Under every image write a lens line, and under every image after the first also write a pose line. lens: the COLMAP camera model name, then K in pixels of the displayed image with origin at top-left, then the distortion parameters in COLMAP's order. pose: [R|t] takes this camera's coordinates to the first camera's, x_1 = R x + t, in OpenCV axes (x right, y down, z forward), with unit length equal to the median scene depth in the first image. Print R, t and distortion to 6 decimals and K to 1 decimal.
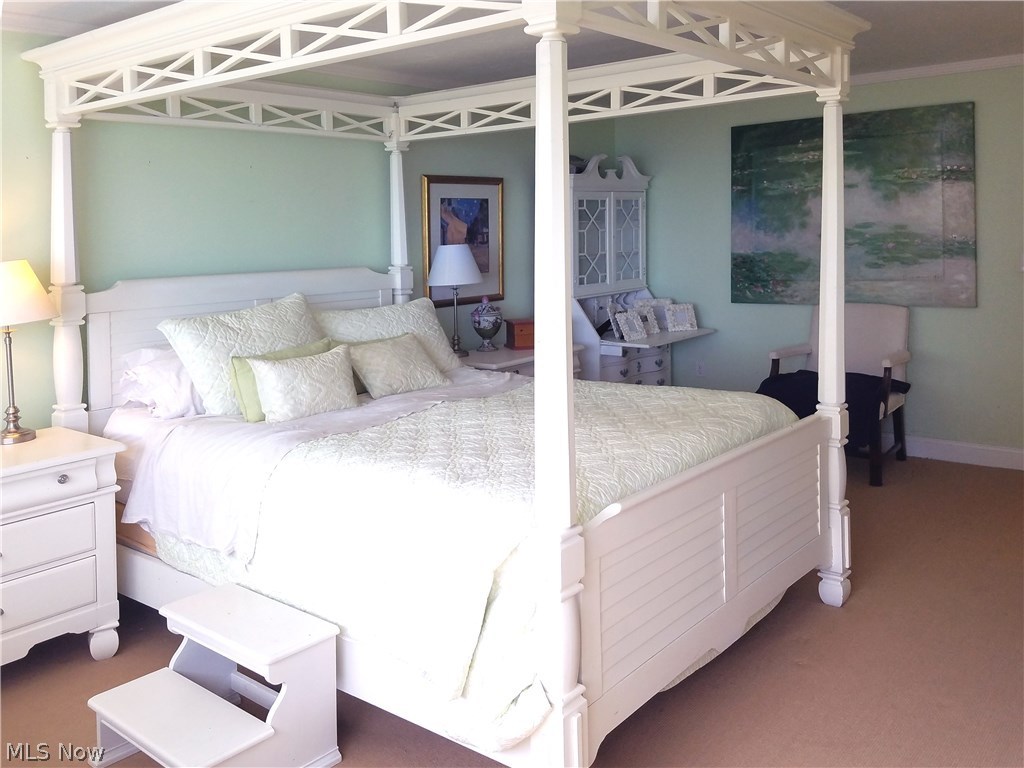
lens RADIAL K [[903.1, 0, 549.7], [0, 903.1, 381.4], [0, 0, 1]] dist [-0.013682, -0.001951]
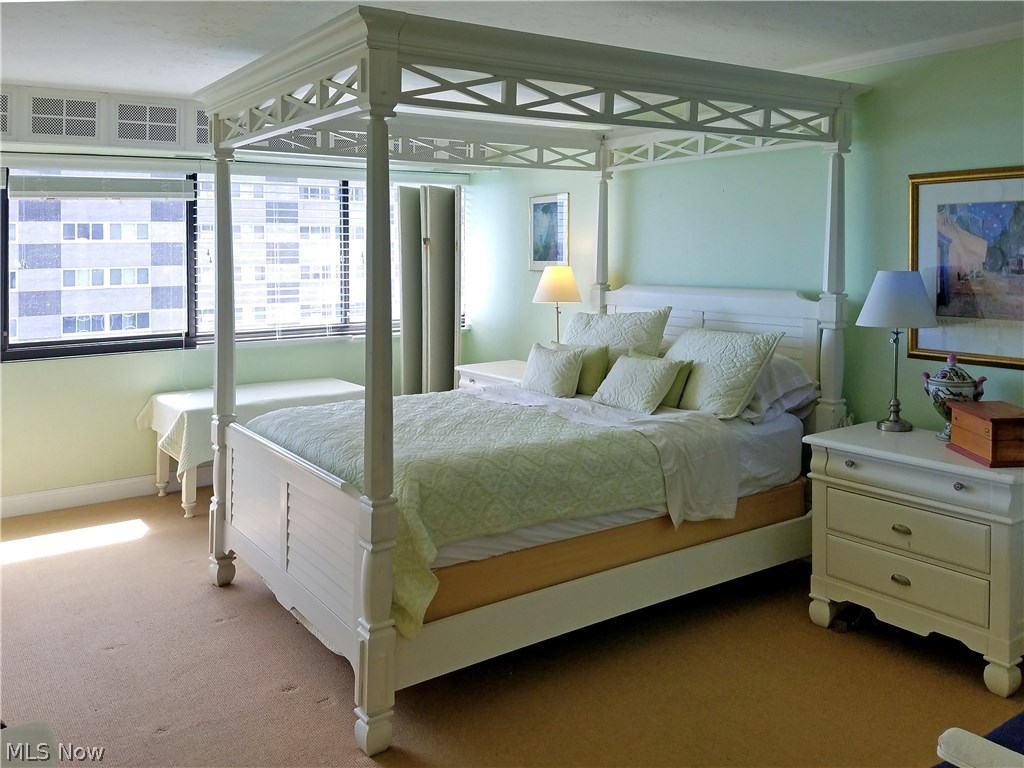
lens RADIAL K [[875.2, 0, 512.0], [0, 875.2, 353.8], [0, 0, 1]] dist [0.228137, -0.548876]
pose [[-0.294444, 0.122398, -0.947798, 0.646869], [-0.152009, 0.973140, 0.172894, -0.157870], [0.943502, 0.194982, -0.267929, 0.884373]]
